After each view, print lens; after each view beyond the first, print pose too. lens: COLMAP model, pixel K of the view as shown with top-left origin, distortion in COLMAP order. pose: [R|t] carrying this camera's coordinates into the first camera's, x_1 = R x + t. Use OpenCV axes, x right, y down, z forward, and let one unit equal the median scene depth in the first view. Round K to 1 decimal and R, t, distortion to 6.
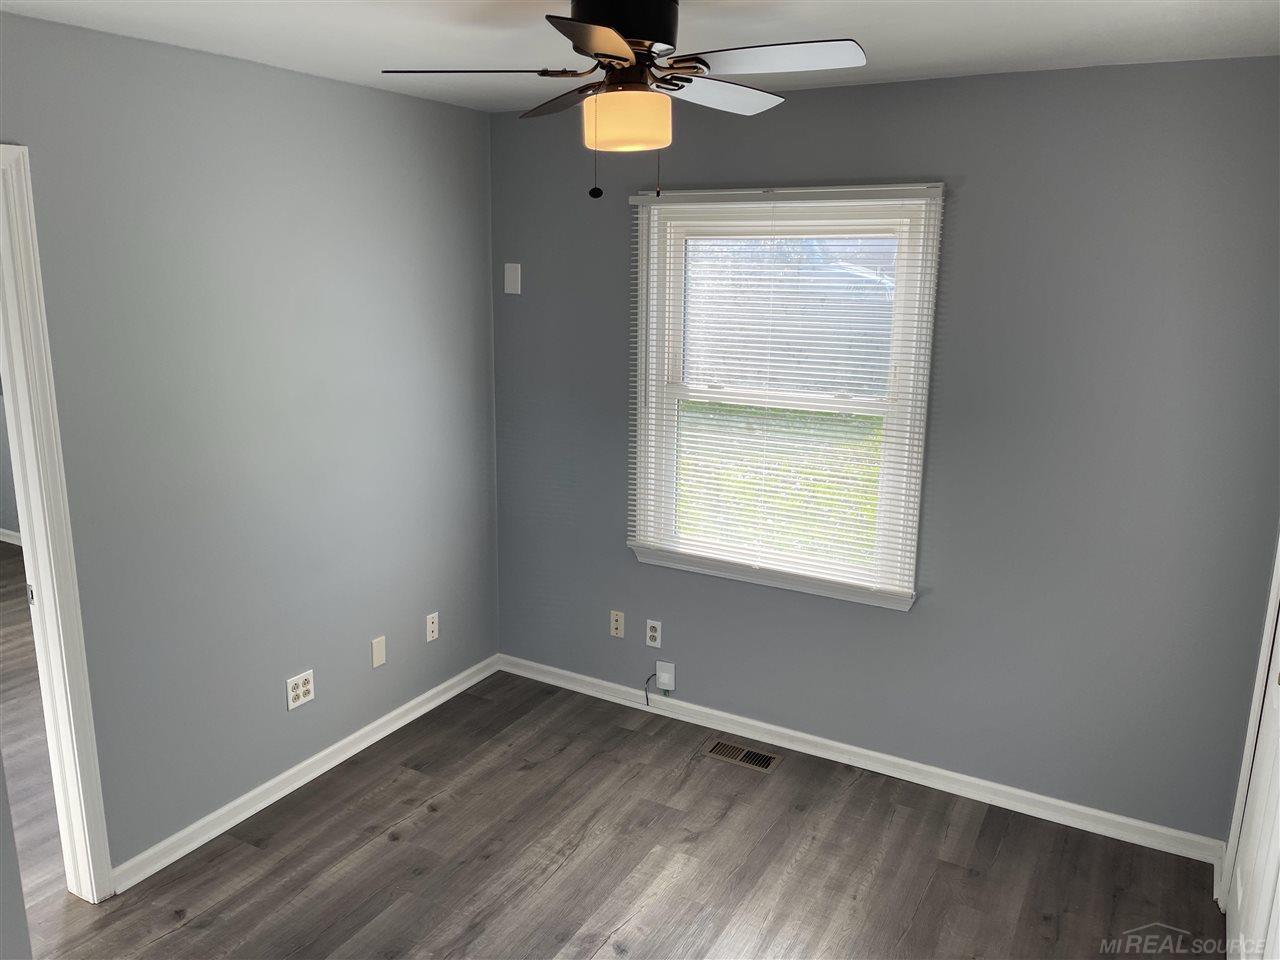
lens RADIAL K [[969.2, 0, 631.1], [0, 969.2, 477.6], [0, 0, 1]] dist [0.056309, -0.065689]
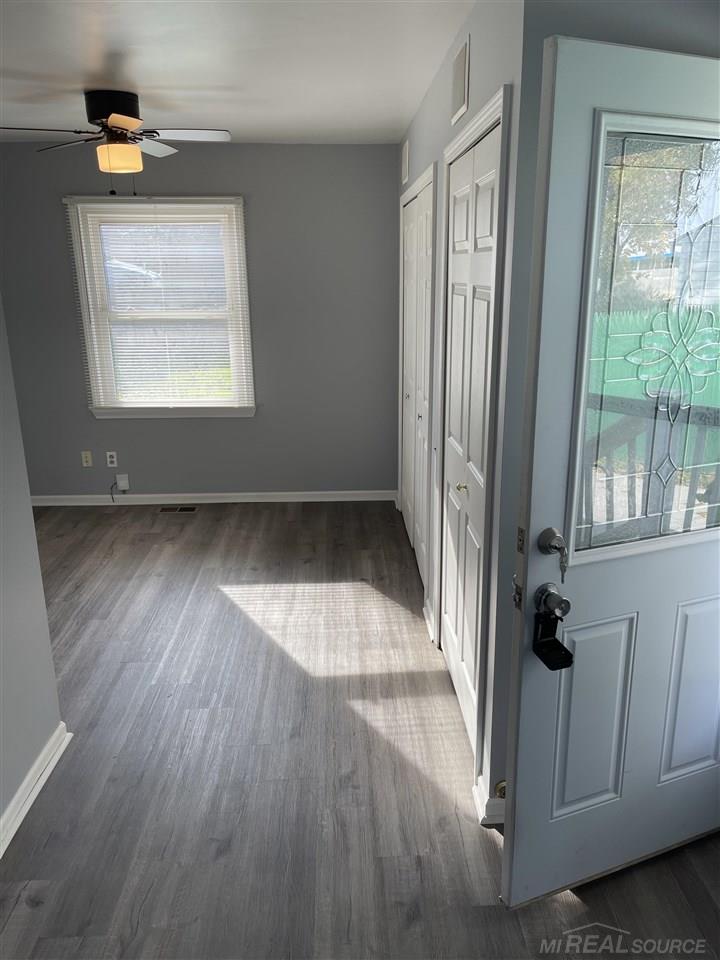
lens RADIAL K [[726.9, 0, 362.8], [0, 726.9, 478.0], [0, 0, 1]] dist [0.056309, -0.065689]
pose [[0.852571, -0.161349, 0.497081, -0.293308], [0.129942, 0.986725, 0.097413, 0.147152], [-0.506200, -0.018460, 0.862219, -0.414210]]
